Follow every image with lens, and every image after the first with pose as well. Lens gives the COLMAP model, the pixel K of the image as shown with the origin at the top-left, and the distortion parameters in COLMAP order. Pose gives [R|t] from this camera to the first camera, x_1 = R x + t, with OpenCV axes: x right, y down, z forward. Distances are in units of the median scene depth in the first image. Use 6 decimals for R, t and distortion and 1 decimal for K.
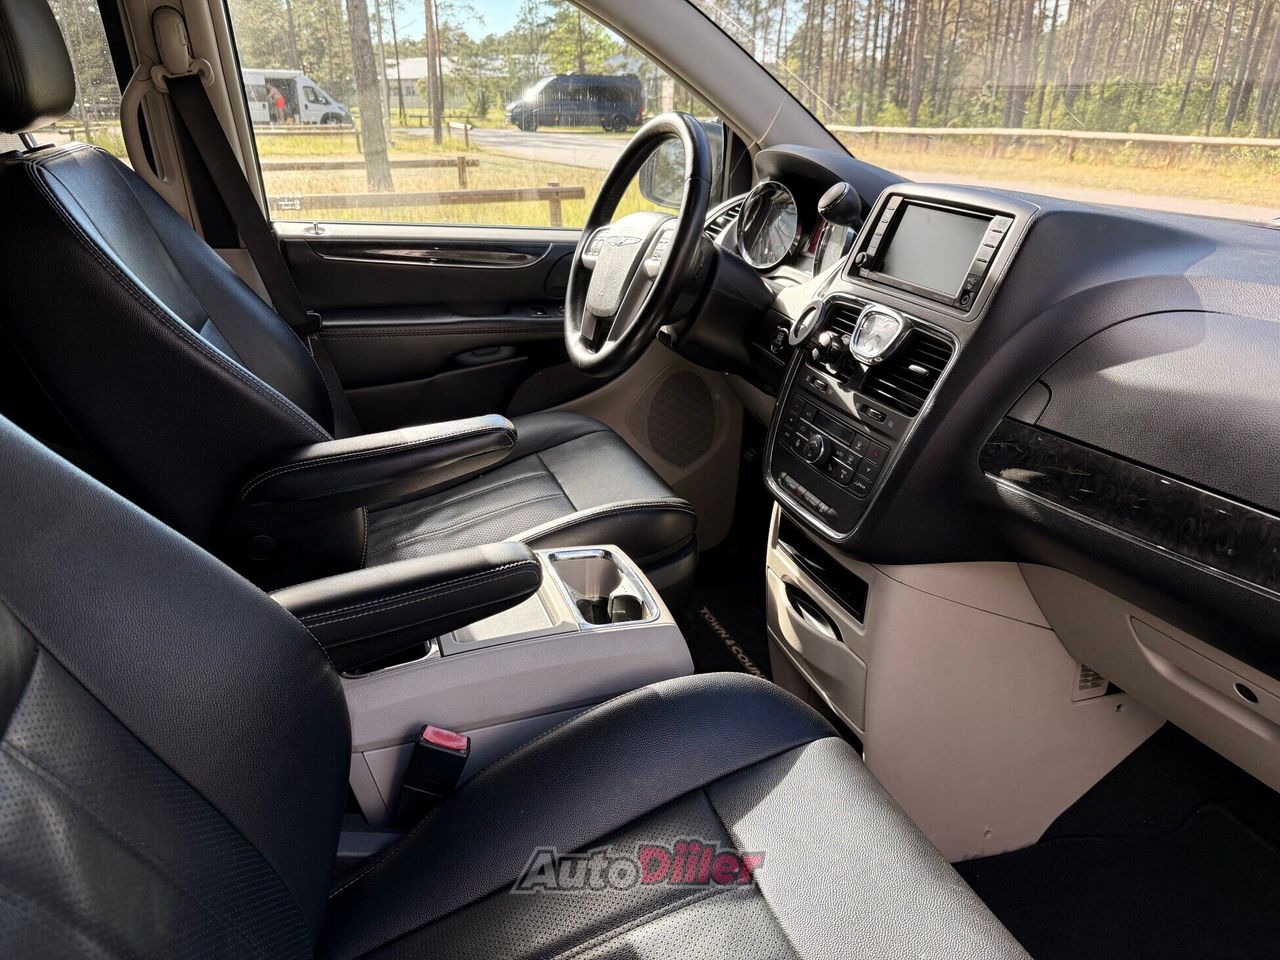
lens RADIAL K [[875.0, 0, 640.0], [0, 875.0, 480.0], [0, 0, 1]] dist [0.151353, -0.223421]
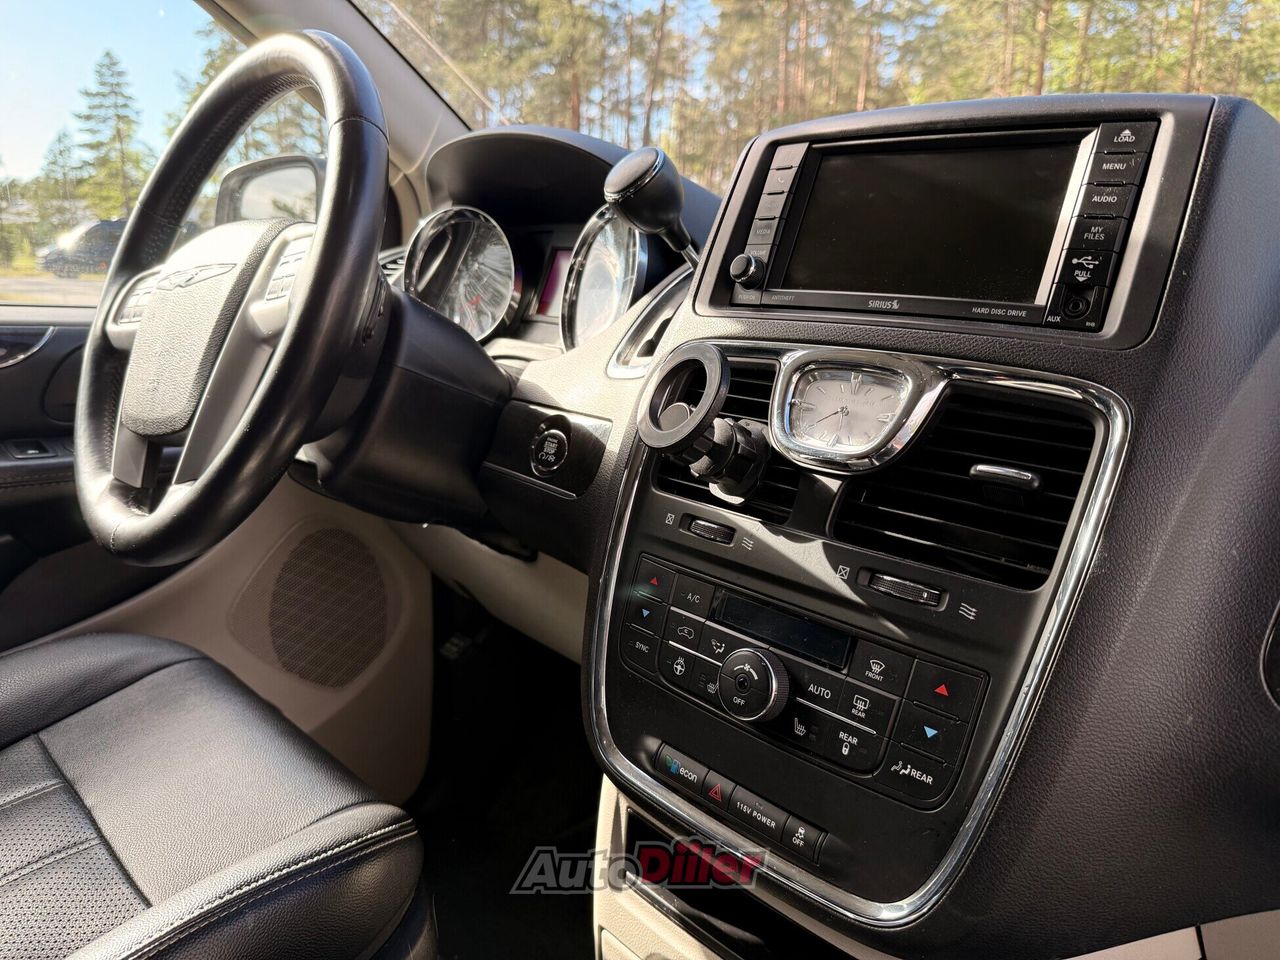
lens RADIAL K [[907.0, 0, 633.3], [0, 907.0, 486.1], [0, 0, 1]] dist [0.074710, -0.121739]
pose [[0.910298, -0.089291, 0.404208, -0.013364], [0.149001, 0.981687, -0.118701, -0.066342], [-0.386207, 0.168281, 0.906932, 0.482535]]
